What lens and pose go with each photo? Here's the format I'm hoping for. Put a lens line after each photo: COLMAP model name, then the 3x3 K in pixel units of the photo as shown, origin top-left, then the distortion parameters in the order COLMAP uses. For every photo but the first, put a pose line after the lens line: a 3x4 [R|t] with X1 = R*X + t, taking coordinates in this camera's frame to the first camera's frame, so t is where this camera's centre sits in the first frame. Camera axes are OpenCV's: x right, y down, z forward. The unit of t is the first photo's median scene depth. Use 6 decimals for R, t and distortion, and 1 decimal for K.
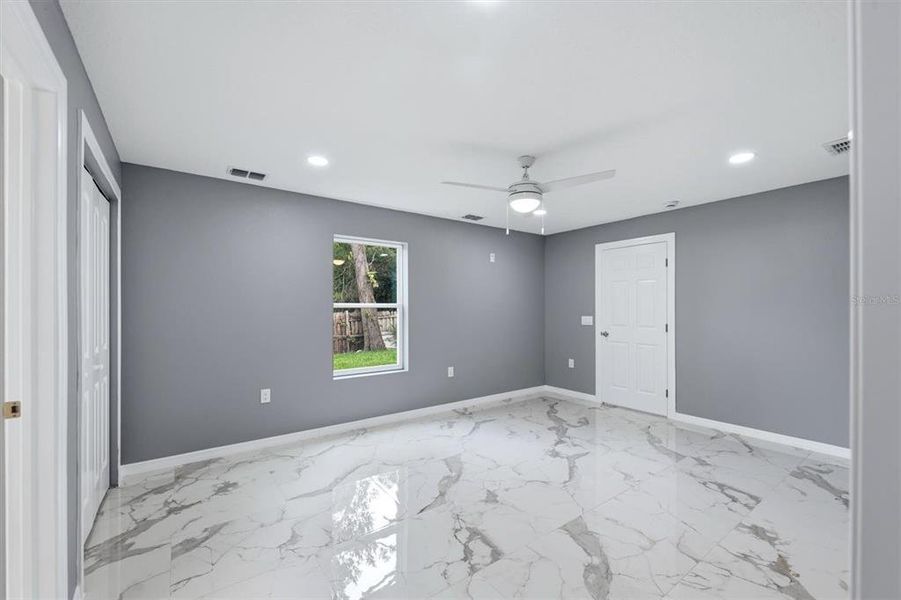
lens RADIAL K [[391.6, 0, 445.2], [0, 391.6, 307.5], [0, 0, 1]] dist [-0.018372, -0.000310]
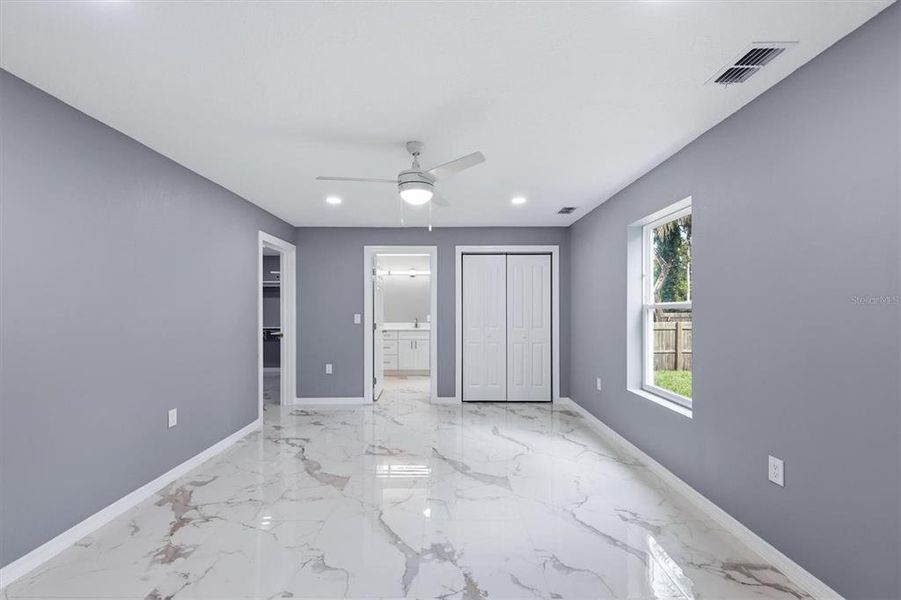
lens RADIAL K [[391.6, 0, 445.2], [0, 391.6, 307.5], [0, 0, 1]] dist [-0.018372, -0.000310]
pose [[-0.626630, 0.002044, -0.779314, 0.848512], [0.001399, 0.999998, 0.001497, -0.005433], [0.779316, -0.000152, -0.626632, 1.574368]]
